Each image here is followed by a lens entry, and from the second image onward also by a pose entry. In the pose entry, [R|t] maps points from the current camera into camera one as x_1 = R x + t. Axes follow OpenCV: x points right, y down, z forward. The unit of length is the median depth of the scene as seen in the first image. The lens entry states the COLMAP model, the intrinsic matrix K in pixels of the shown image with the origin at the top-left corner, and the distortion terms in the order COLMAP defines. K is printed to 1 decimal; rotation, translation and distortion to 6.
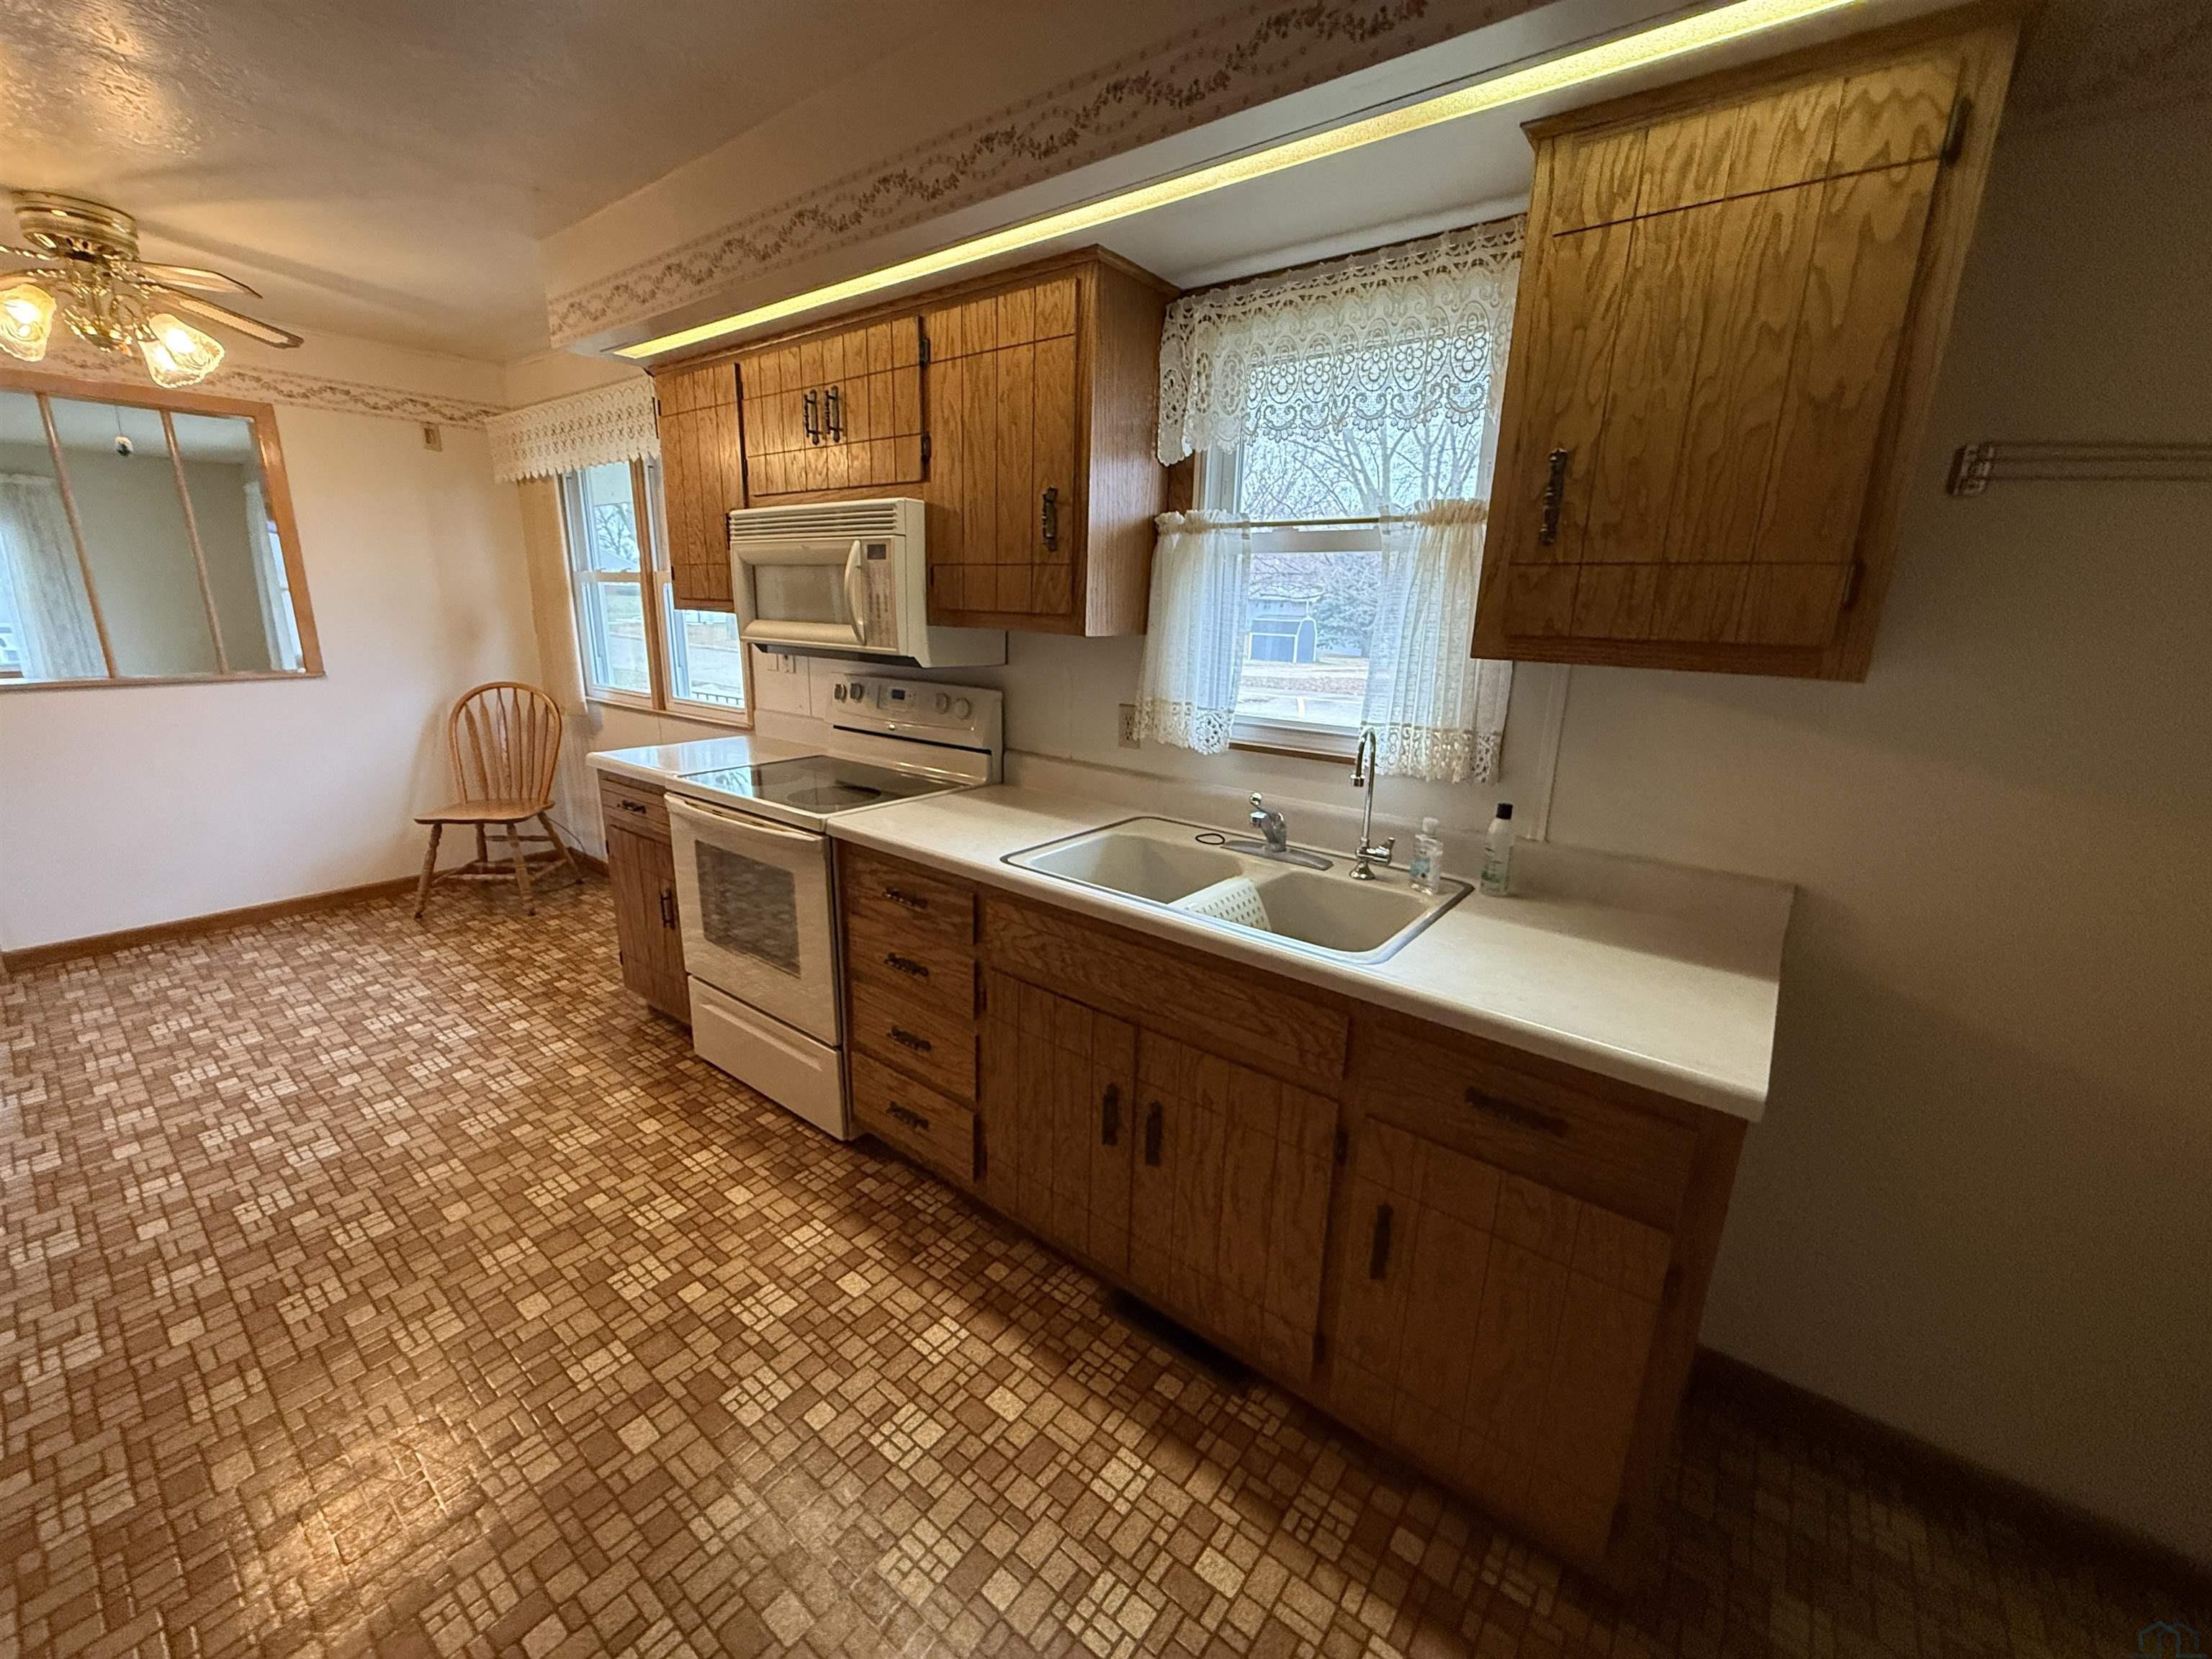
lens RADIAL K [[877.6, 0, 1010.3], [0, 877.6, 755.6], [0, 0, 1]] dist [-0.000692, 0.000965]
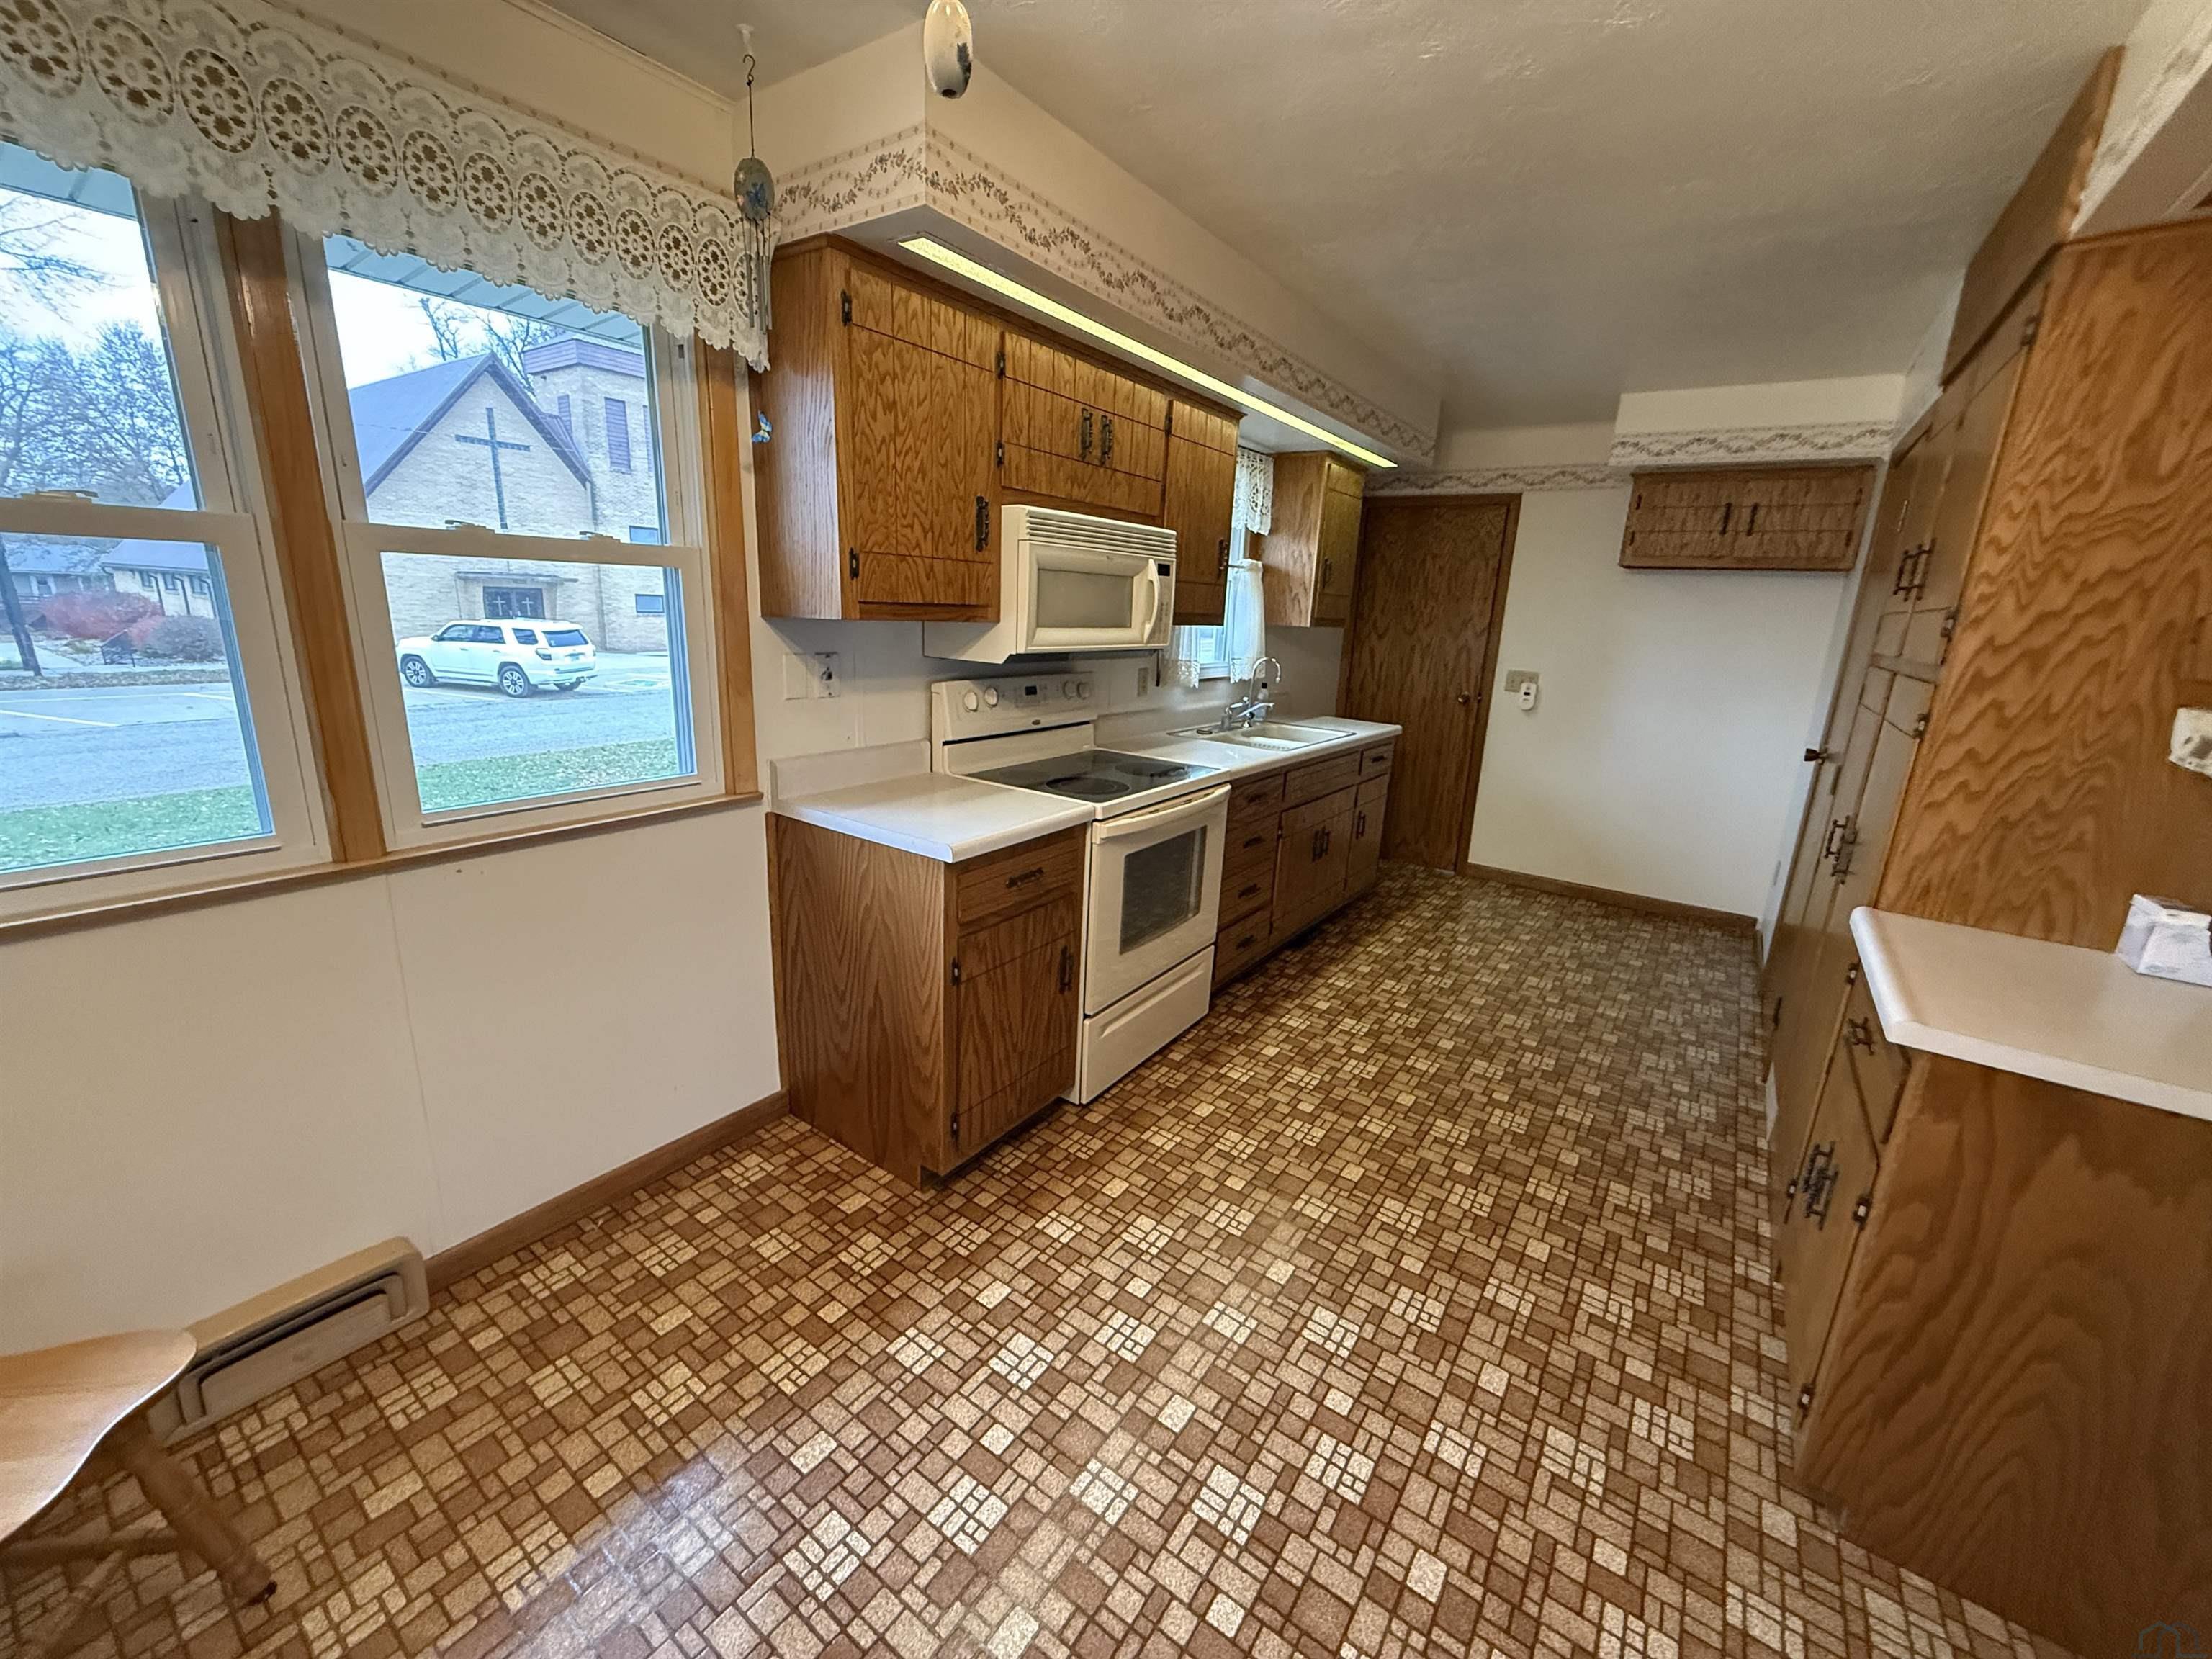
lens RADIAL K [[877.6, 0, 1100.9], [0, 877.6, 826.6], [0, 0, 1]] dist [-0.000692, 0.000965]
pose [[-0.068982, -0.273063, 0.959520, -1.088989], [0.134025, 0.950555, 0.280147, -0.194795], [-0.988574, 0.147925, -0.028974, 0.883451]]
